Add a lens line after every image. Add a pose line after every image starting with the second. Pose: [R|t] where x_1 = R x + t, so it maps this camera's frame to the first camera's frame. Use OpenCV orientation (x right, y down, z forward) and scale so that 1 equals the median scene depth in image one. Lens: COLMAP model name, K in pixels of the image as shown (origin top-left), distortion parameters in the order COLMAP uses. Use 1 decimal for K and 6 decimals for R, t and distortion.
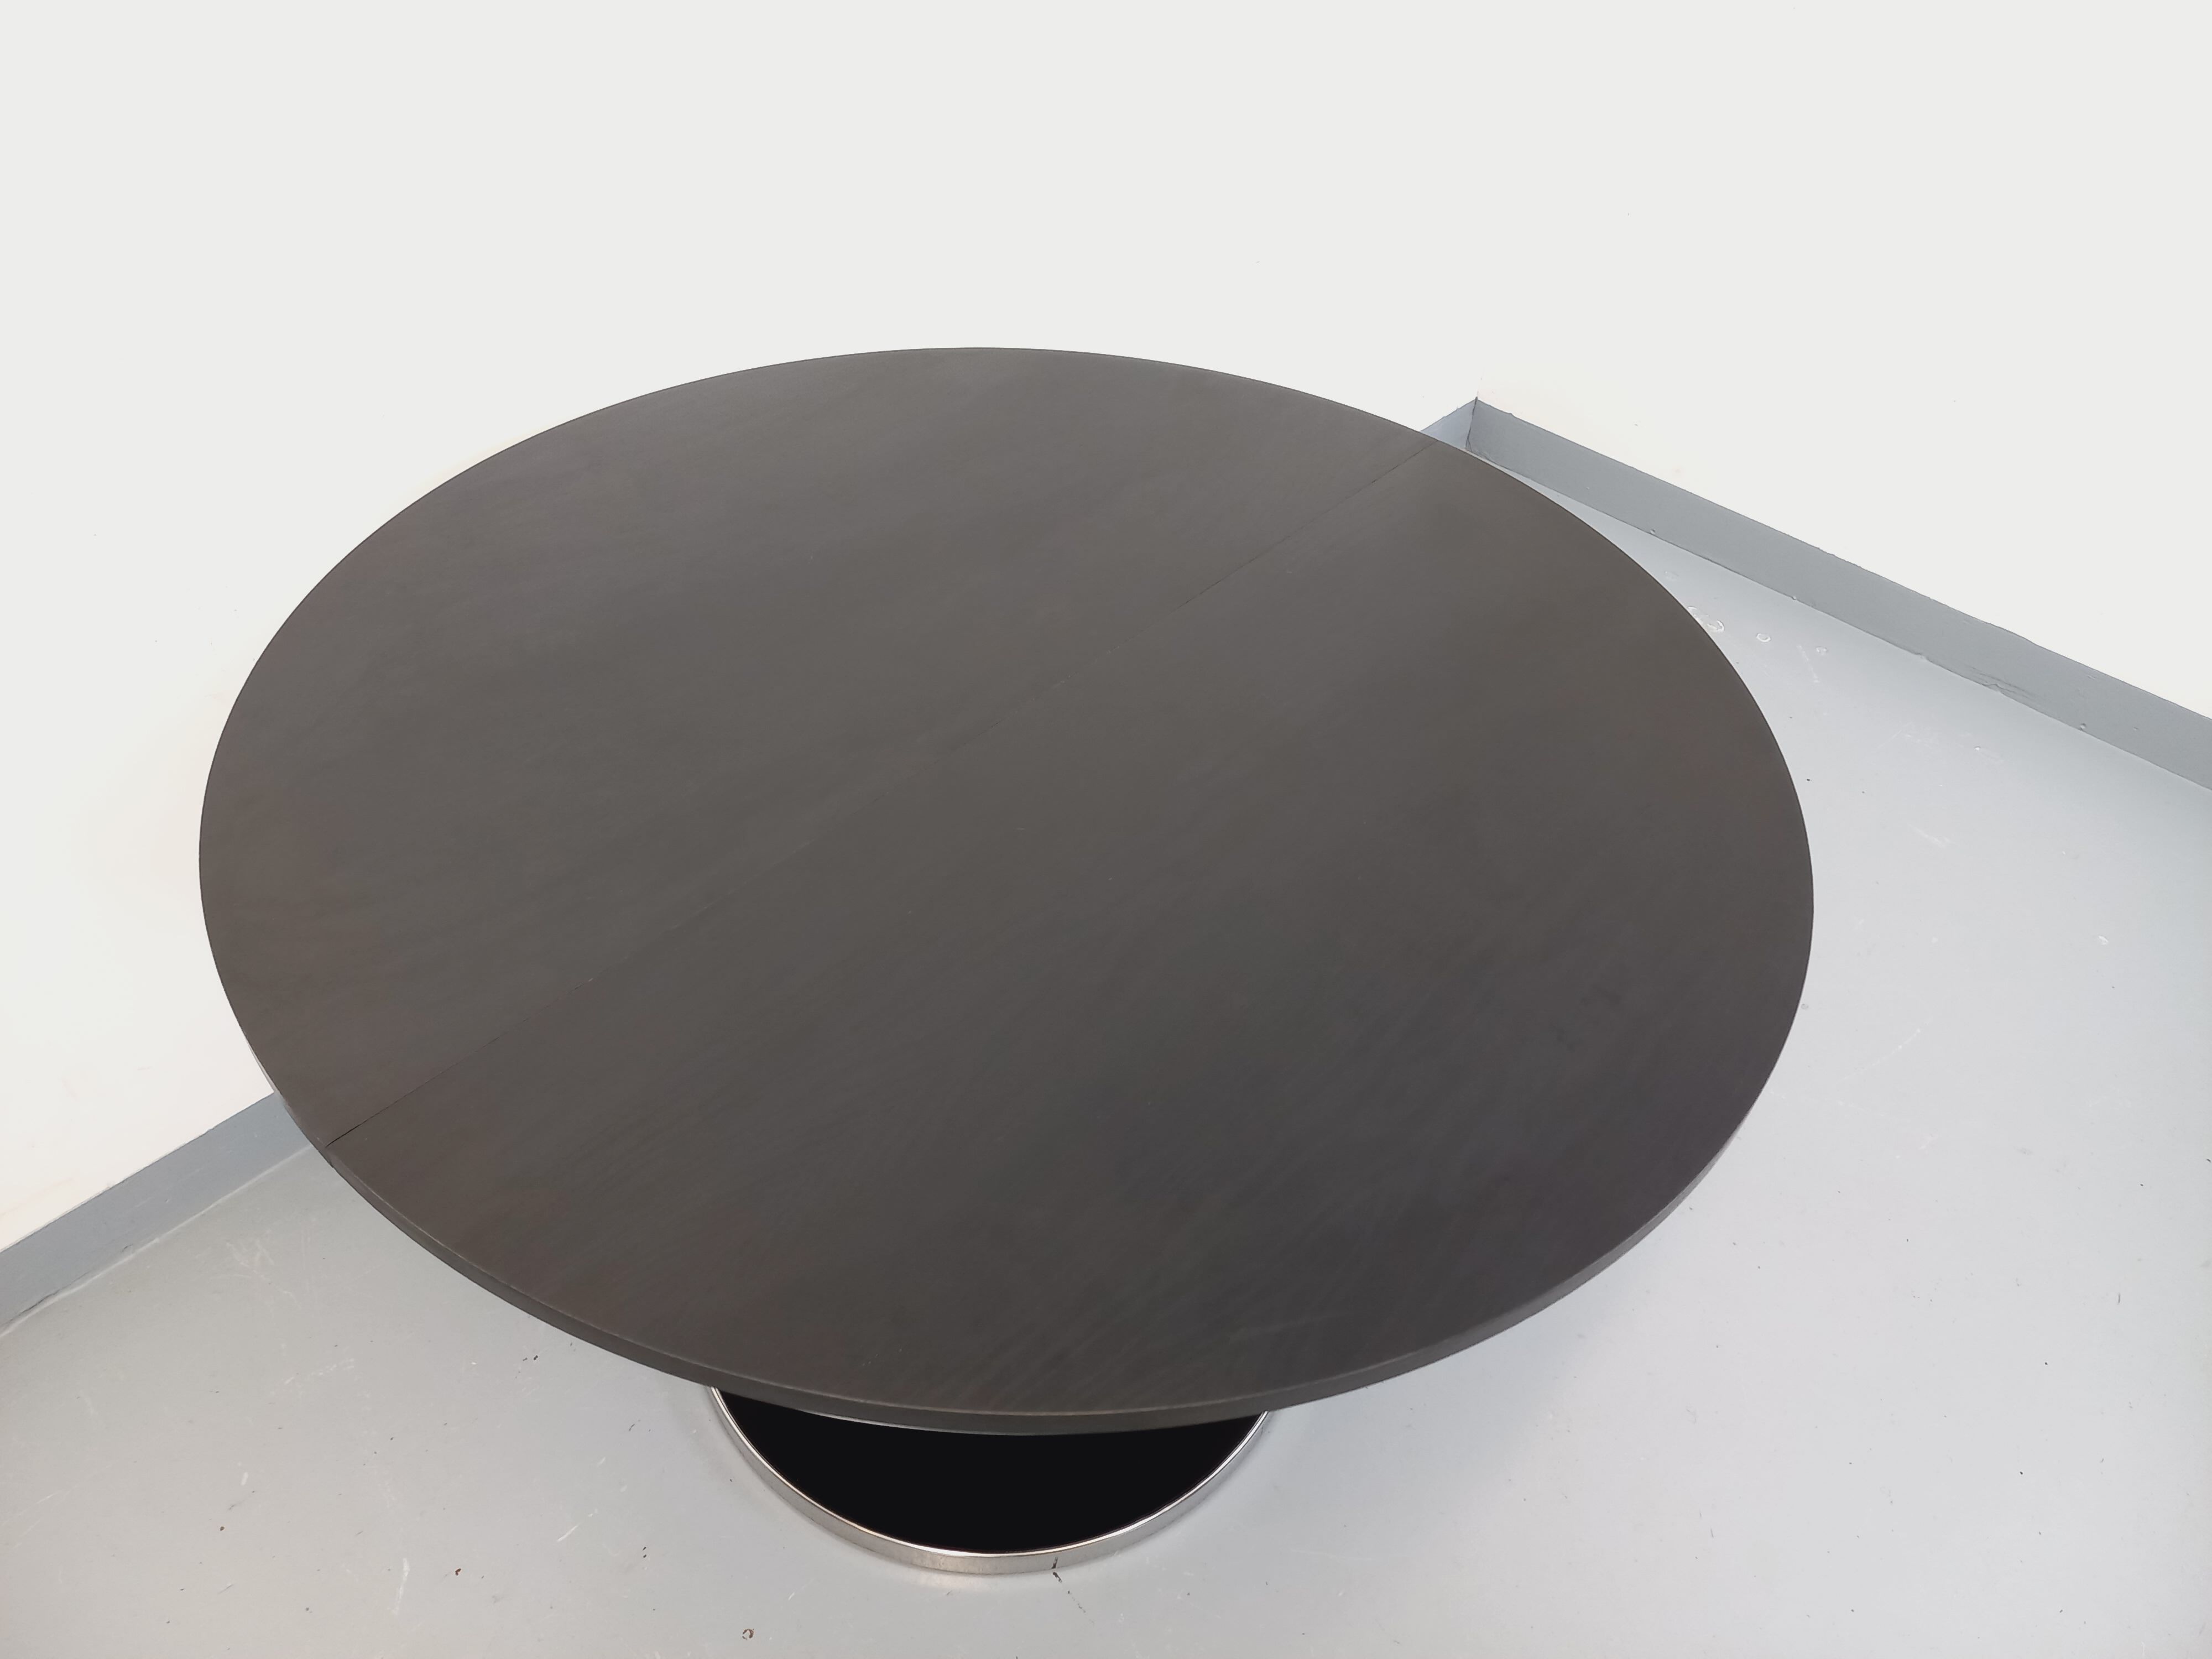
lens RADIAL K [[1636.7, 0, 1121.2], [0, 1636.7, 847.2], [0, 0, 1]] dist [0.045432, -0.035913]
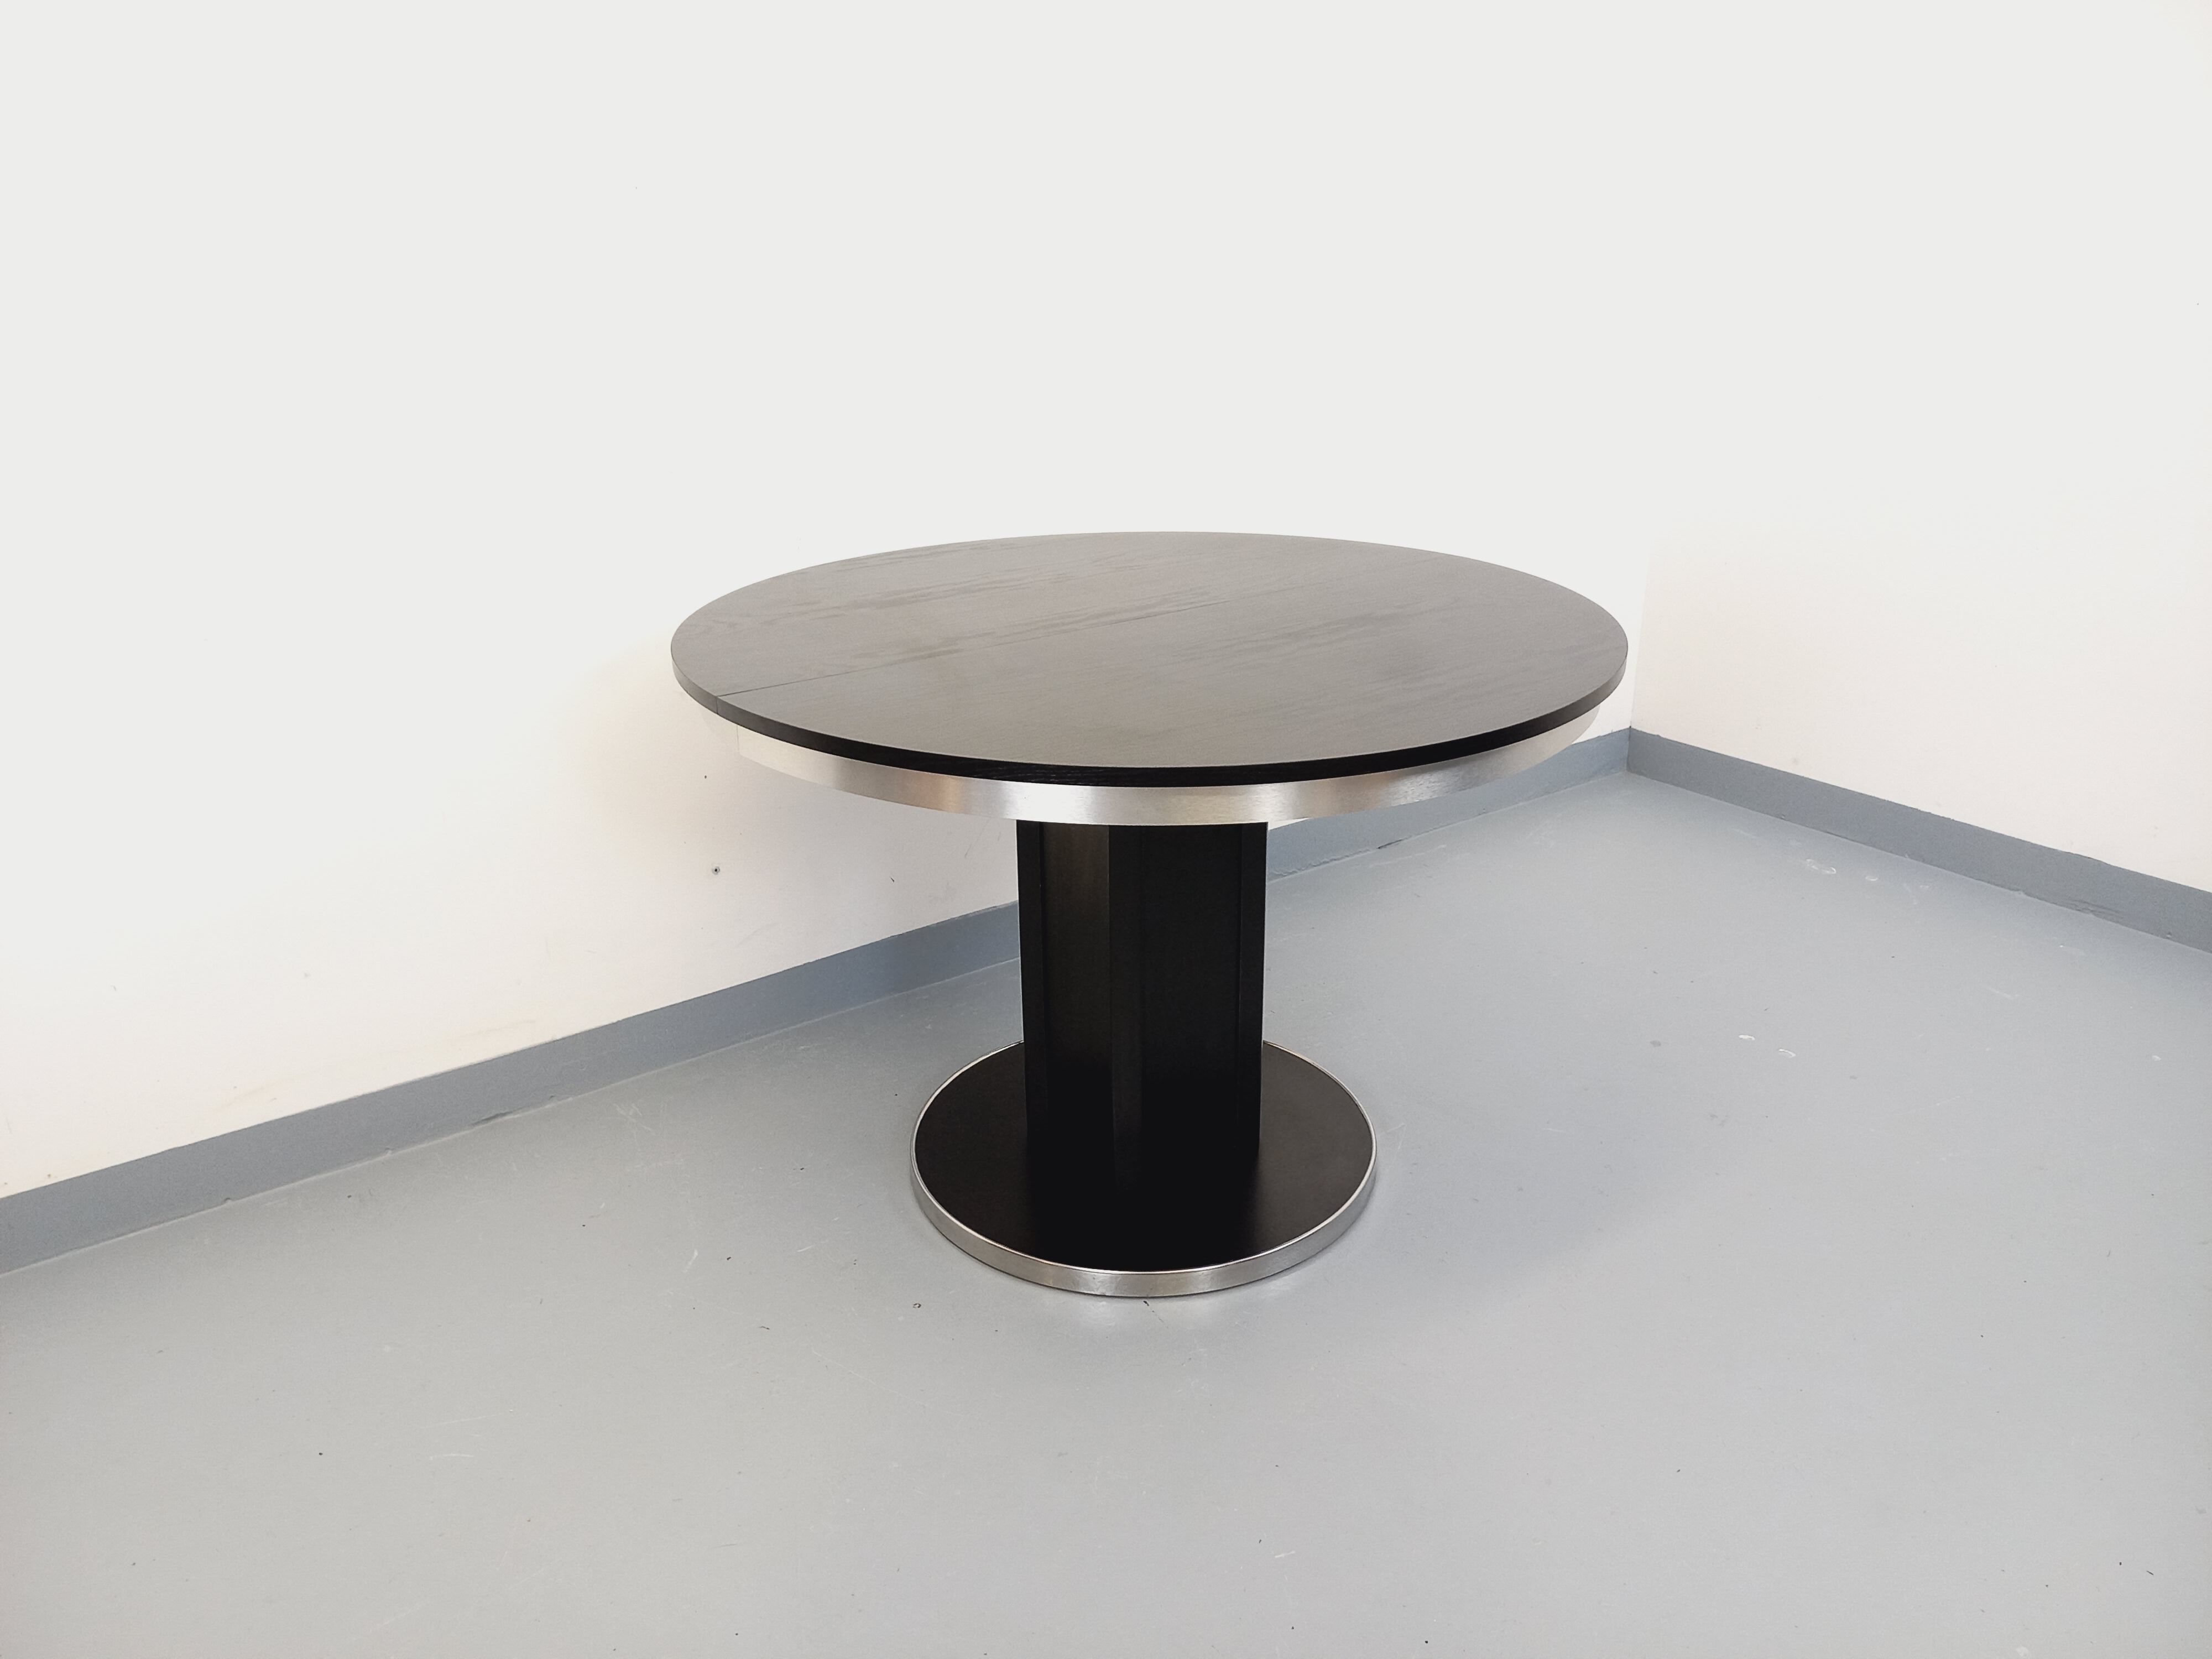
lens RADIAL K [[1636.7, 0, 1114.1], [0, 1636.7, 815.2], [0, 0, 1]] dist [0.045432, -0.035913]
pose [[0.977504, -0.004857, -0.210861, 0.118220], [-0.073053, 0.930057, -0.360079, 0.305512], [0.197862, 0.367383, 0.908780, -0.191681]]
